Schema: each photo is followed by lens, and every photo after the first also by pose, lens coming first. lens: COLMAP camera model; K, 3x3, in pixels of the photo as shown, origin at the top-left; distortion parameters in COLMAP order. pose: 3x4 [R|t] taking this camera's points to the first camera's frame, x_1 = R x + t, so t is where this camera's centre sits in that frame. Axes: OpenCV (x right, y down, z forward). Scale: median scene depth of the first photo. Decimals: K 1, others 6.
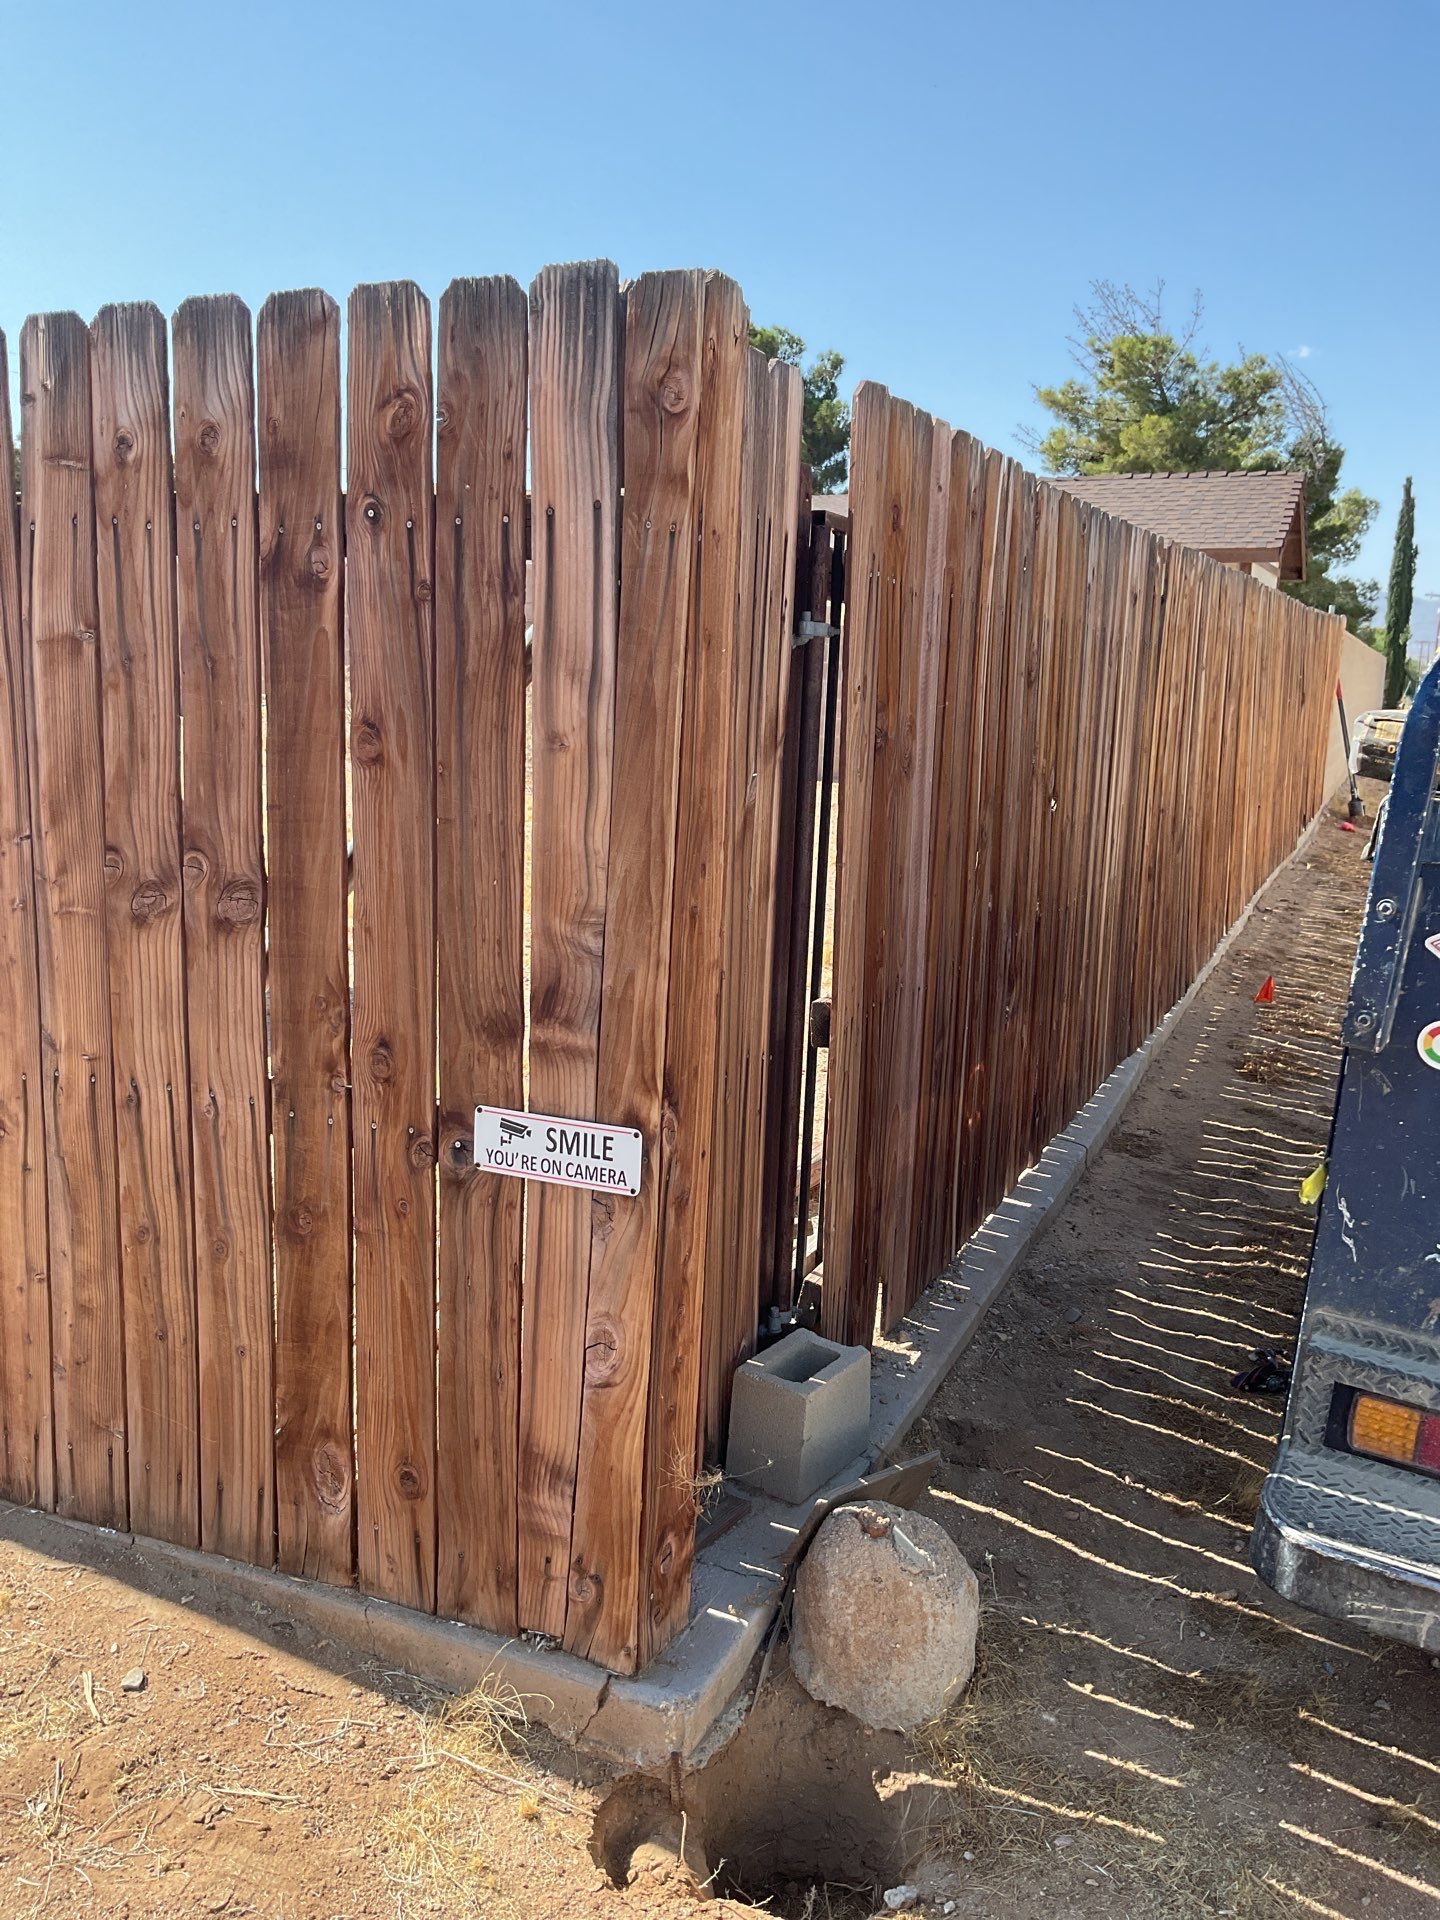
lens RADIAL K [[1572.5, 0, 719.8], [0, 1572.5, 953.6], [0, 0, 1]] dist [0.054177, -0.104997]
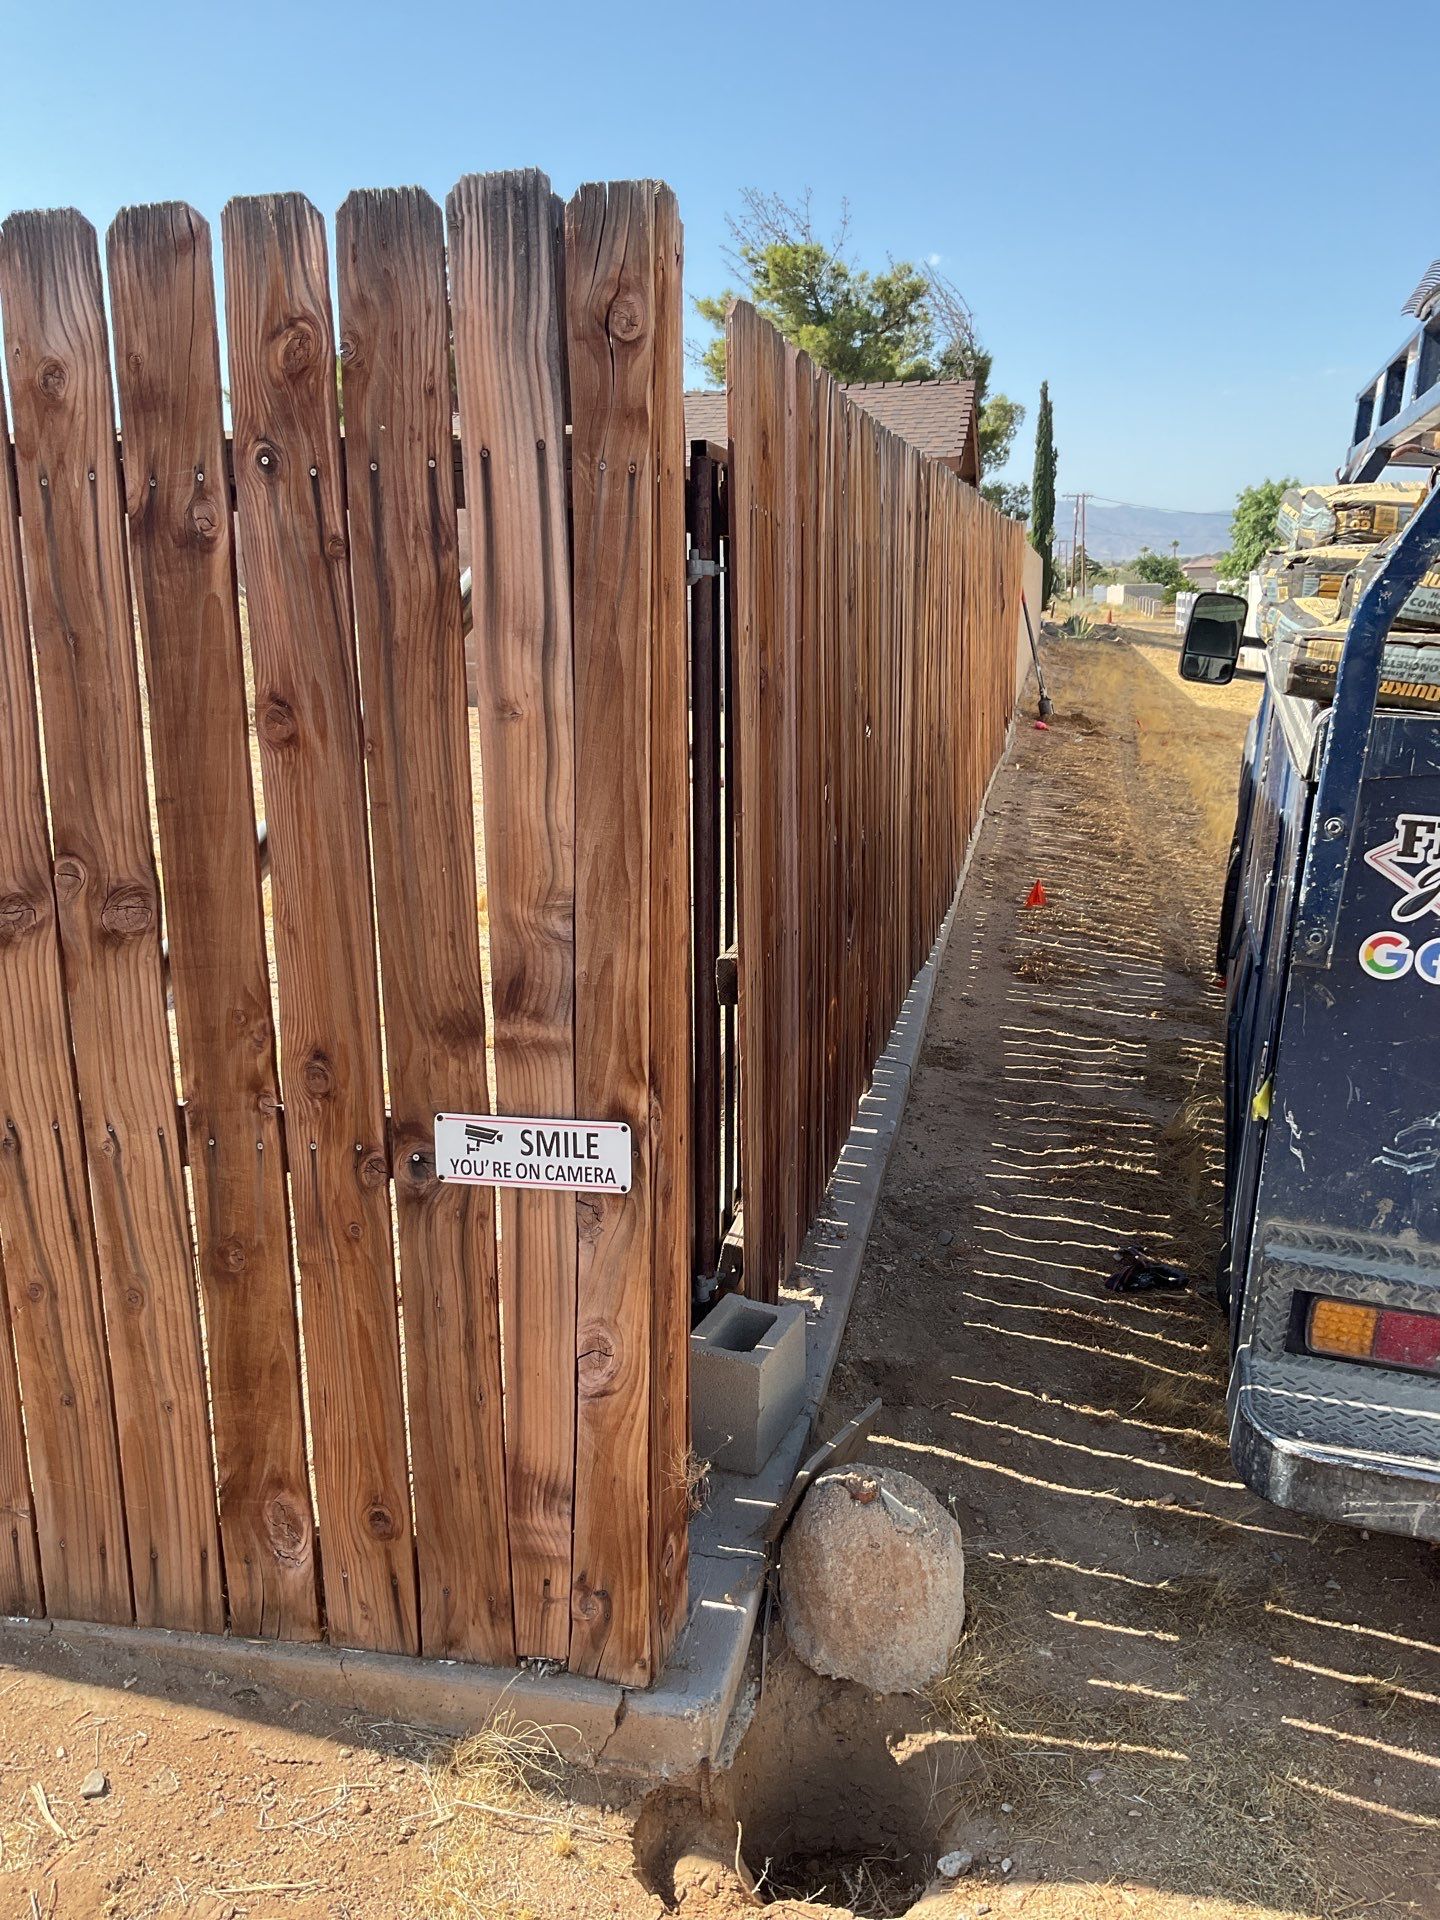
lens RADIAL K [[1572.5, 0, 712.9], [0, 1572.5, 951.6], [0, 0, 1]] dist [0.054177, -0.104997]
pose [[0.978949, -0.086567, 0.184839, -0.148267], [0.077683, 0.995471, 0.054790, -0.032433], [-0.188745, -0.039277, 0.981240, 0.071426]]
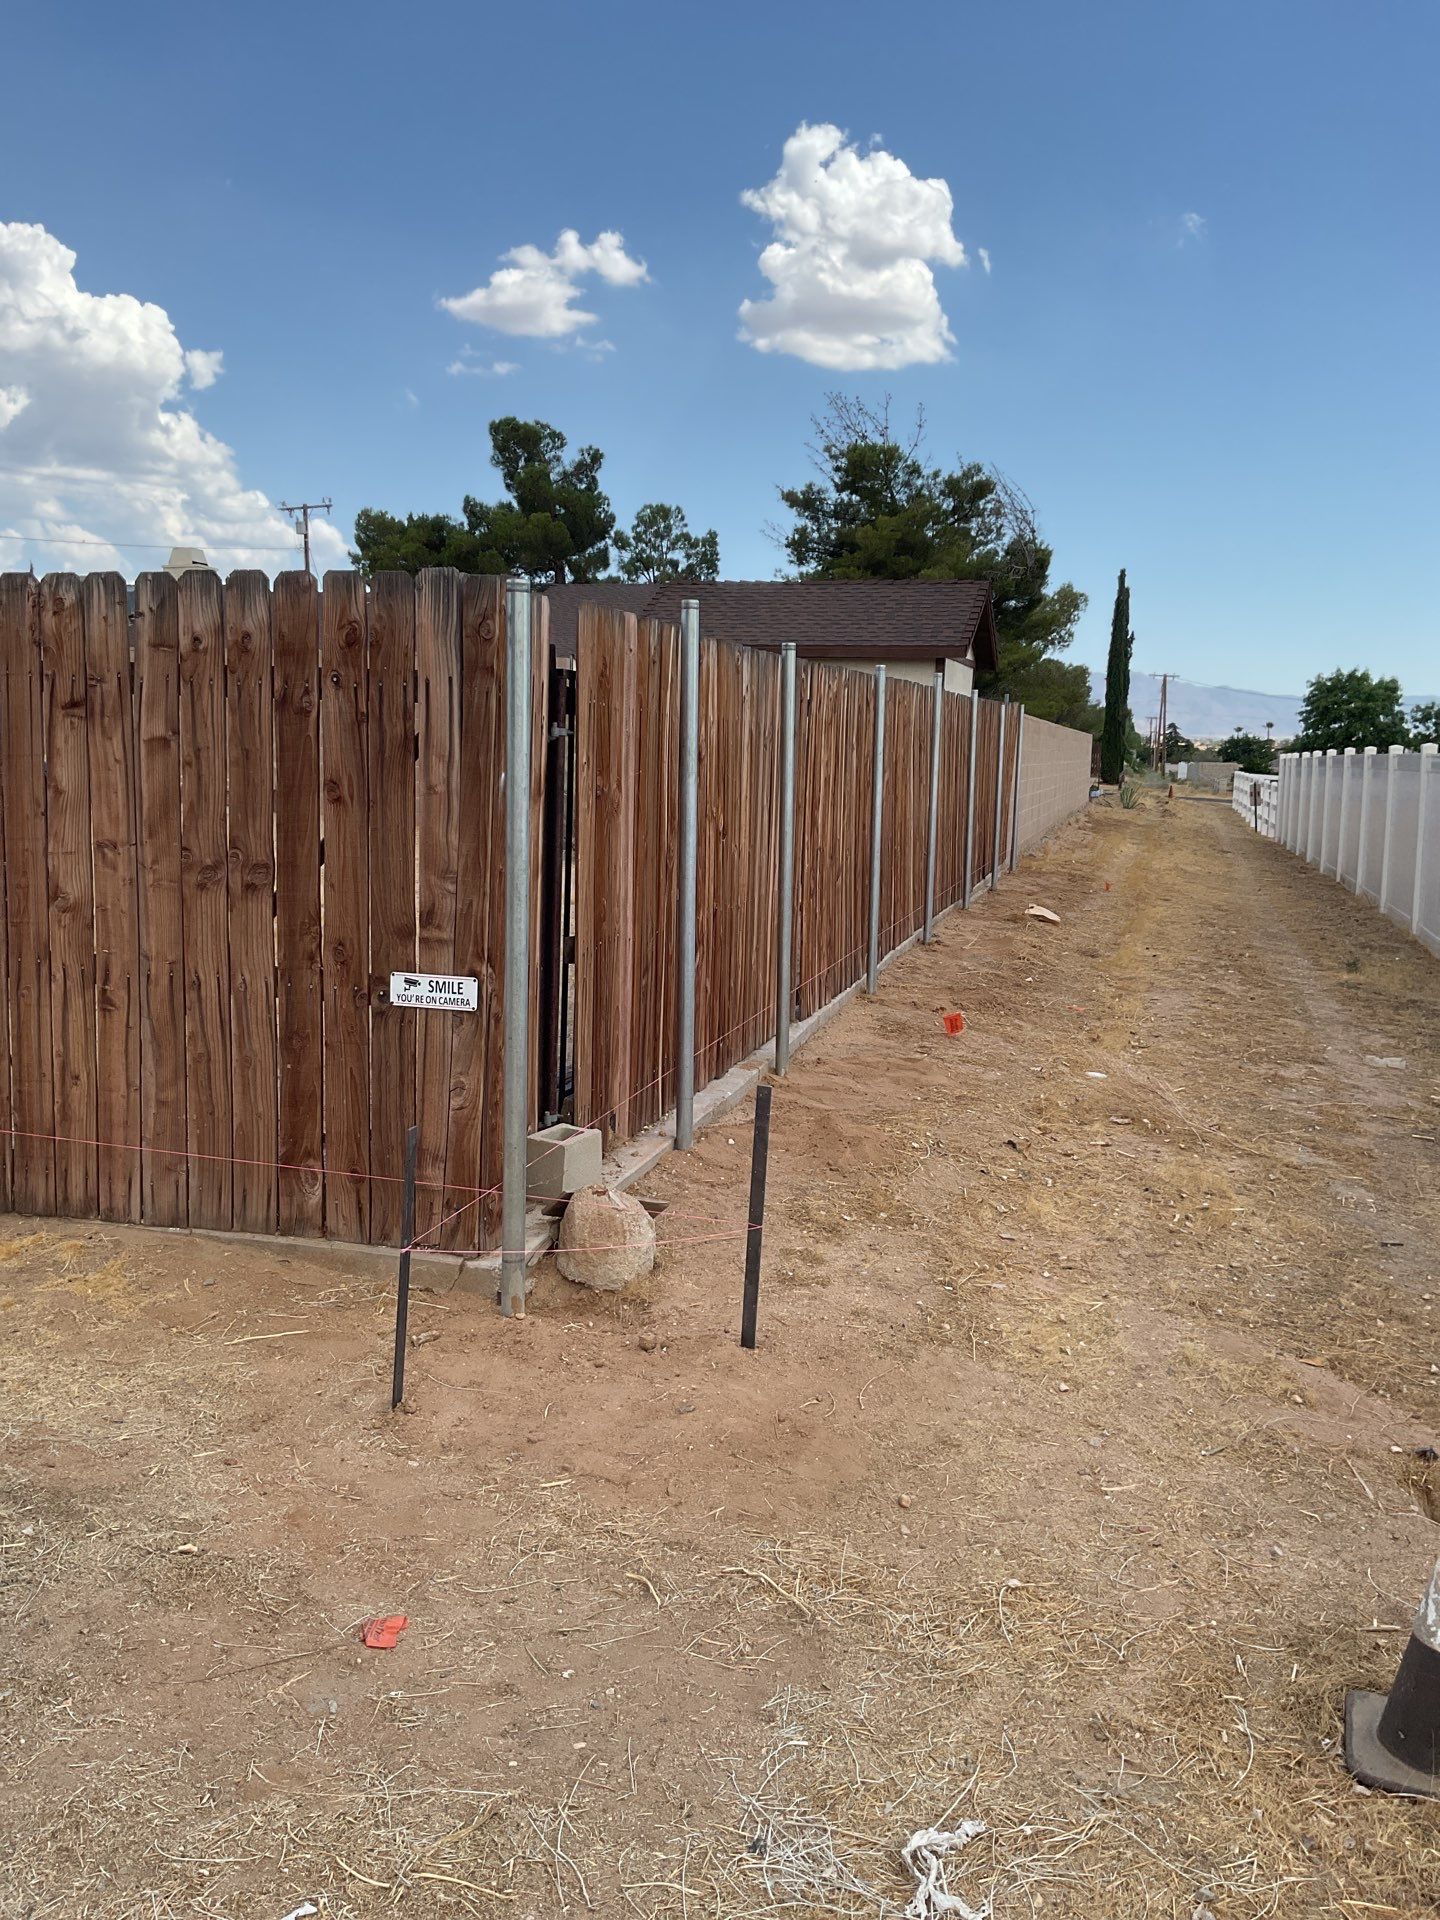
lens RADIAL K [[1572.5, 0, 736.8], [0, 1572.5, 959.0], [0, 0, 1]] dist [0.054177, -0.104997]
pose [[0.988216, -0.022118, 0.151459, -0.022689], [0.028499, 0.998790, -0.040089, 0.161865], [-0.150389, 0.043933, 0.987650, -0.974702]]
